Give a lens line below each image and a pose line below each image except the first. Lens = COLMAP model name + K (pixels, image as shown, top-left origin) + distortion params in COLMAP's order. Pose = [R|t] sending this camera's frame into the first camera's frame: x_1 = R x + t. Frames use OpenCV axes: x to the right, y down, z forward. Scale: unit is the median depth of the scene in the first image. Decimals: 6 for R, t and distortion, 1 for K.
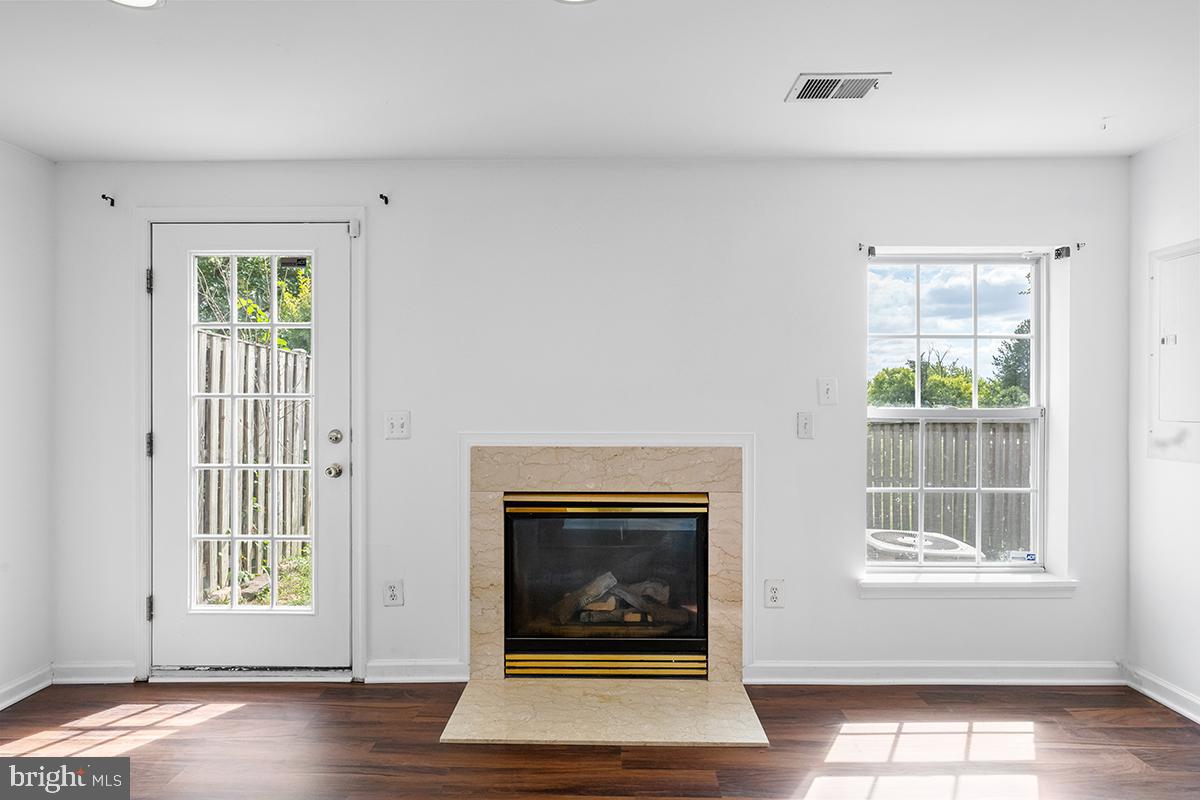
lens RADIAL K [[633.1, 0, 600.0], [0, 633.1, 400.0], [0, 0, 1]] dist [-0.002704, 0.000547]
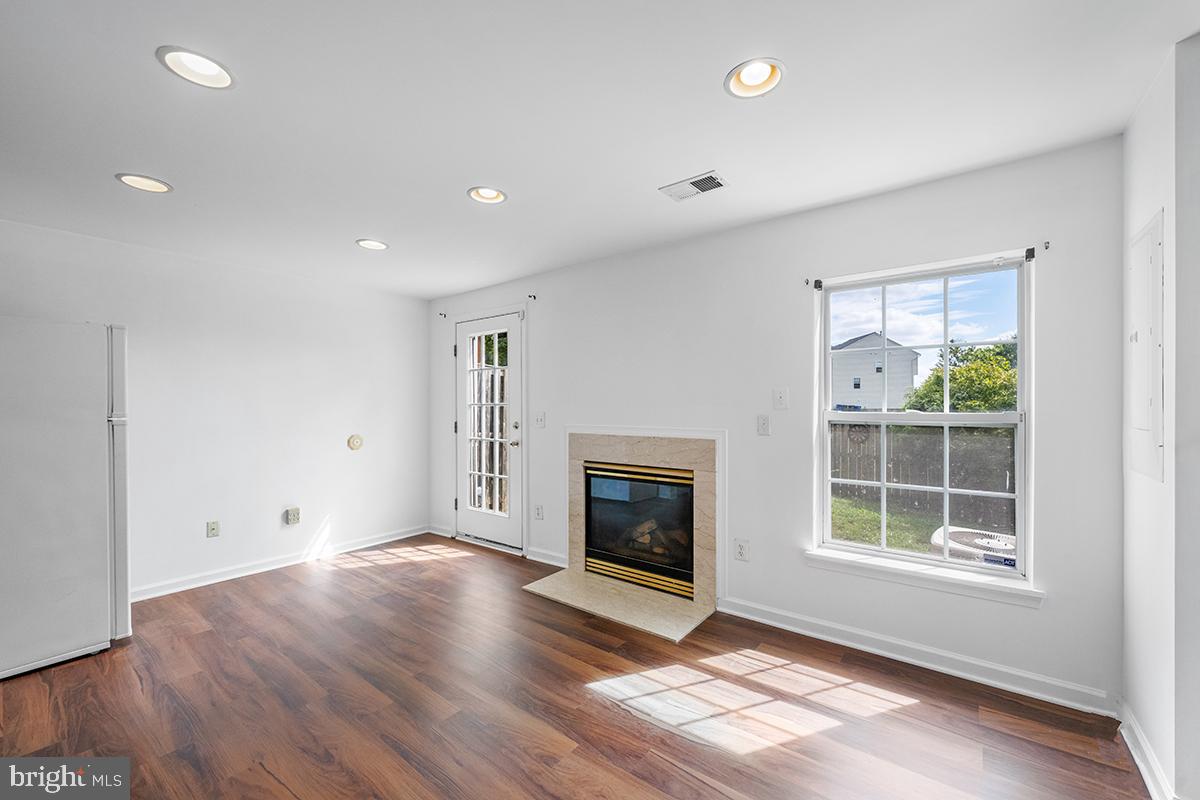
lens RADIAL K [[477.9, 0, 597.5], [0, 477.9, 404.9], [0, 0, 1]] dist [-0.001348, -0.000054]
pose [[0.795482, -0.003725, -0.605966, 0.653369], [0.001868, 0.999991, -0.003695, 0.001739], [0.605974, 0.001807, 0.795482, 0.007526]]
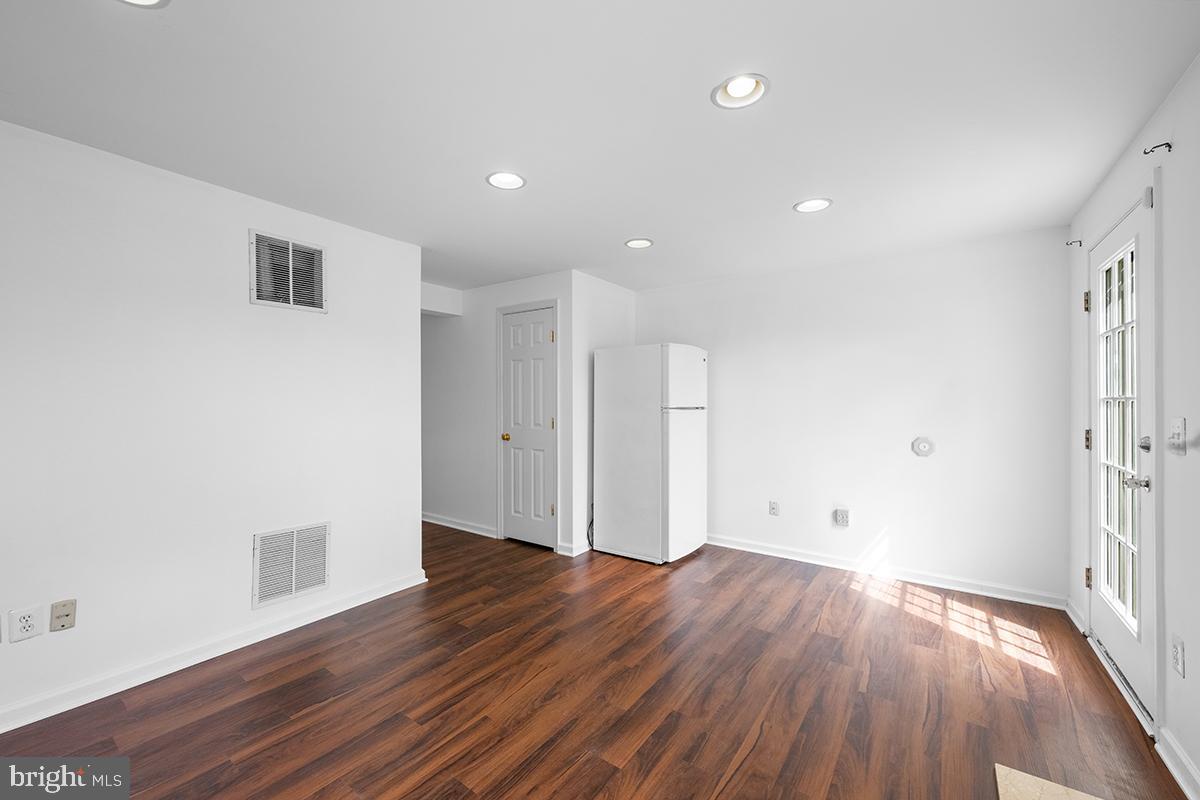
lens RADIAL K [[473.4, 0, 594.1], [0, 473.4, 394.6], [0, 0, 1]] dist [0.001268, 0.000309]
pose [[-0.578797, -0.008081, -0.815432, 0.559683], [-0.001014, 0.999957, -0.009190, -0.005005], [0.815471, -0.004492, -0.578781, 0.769394]]
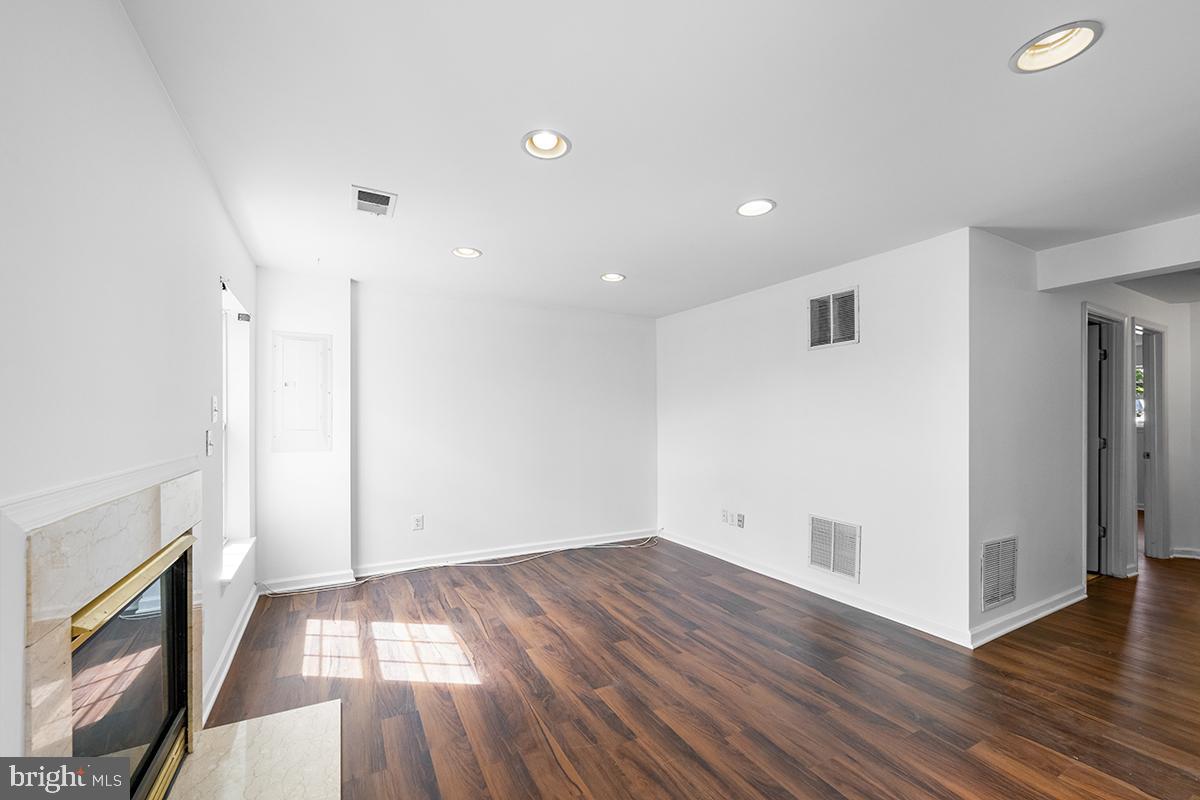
lens RADIAL K [[477.9, 0, 597.5], [0, 477.9, 404.9], [0, 0, 1]] dist [-0.001348, -0.000054]
pose [[-0.492933, 0.026639, 0.869659, -0.651954], [-0.002254, 0.999489, -0.031893, 0.004409], [-0.870064, -0.017682, -0.492621, 0.849038]]
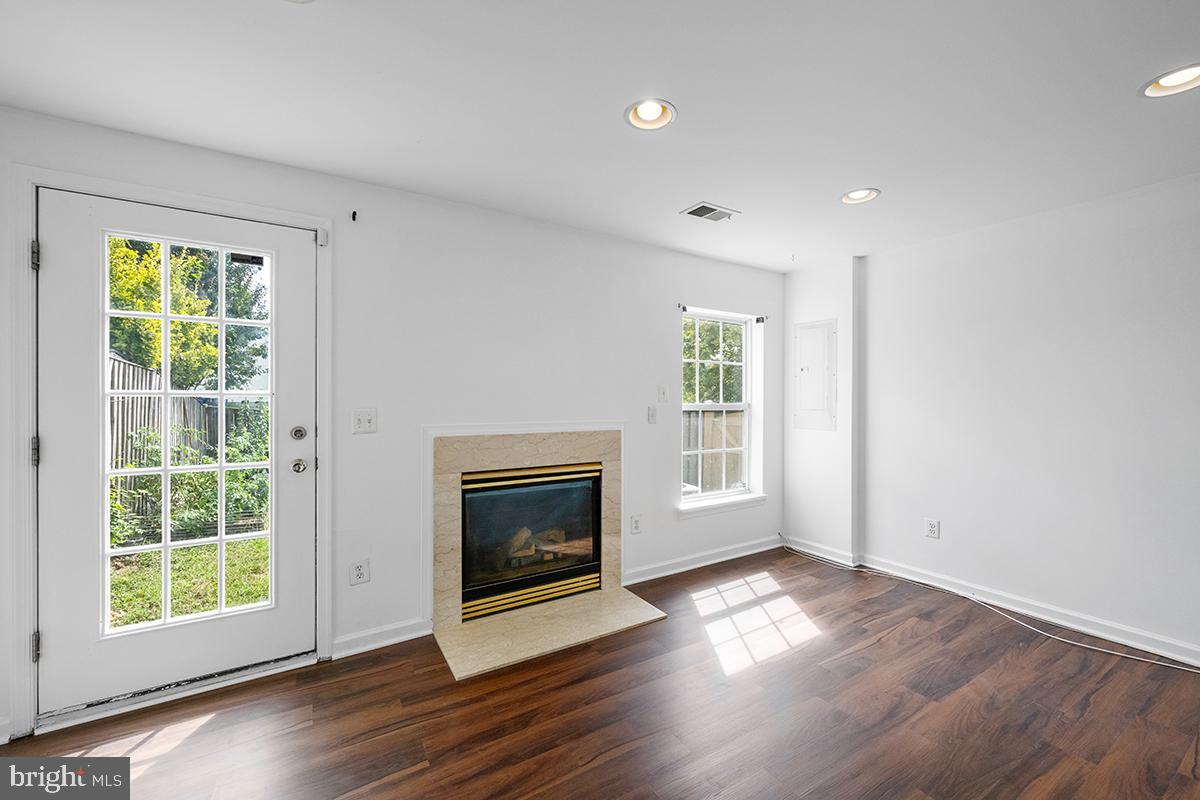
lens RADIAL K [[475.4, 0, 600.0], [0, 475.4, 400.0], [0, 0, 1]] dist [-0.002085, 0.000165]
pose [[0.843325, 0.000329, 0.537403, -0.425145], [-0.001204, 0.999998, 0.001277, 0.001437], [-0.537402, -0.001724, 0.843324, 0.071569]]
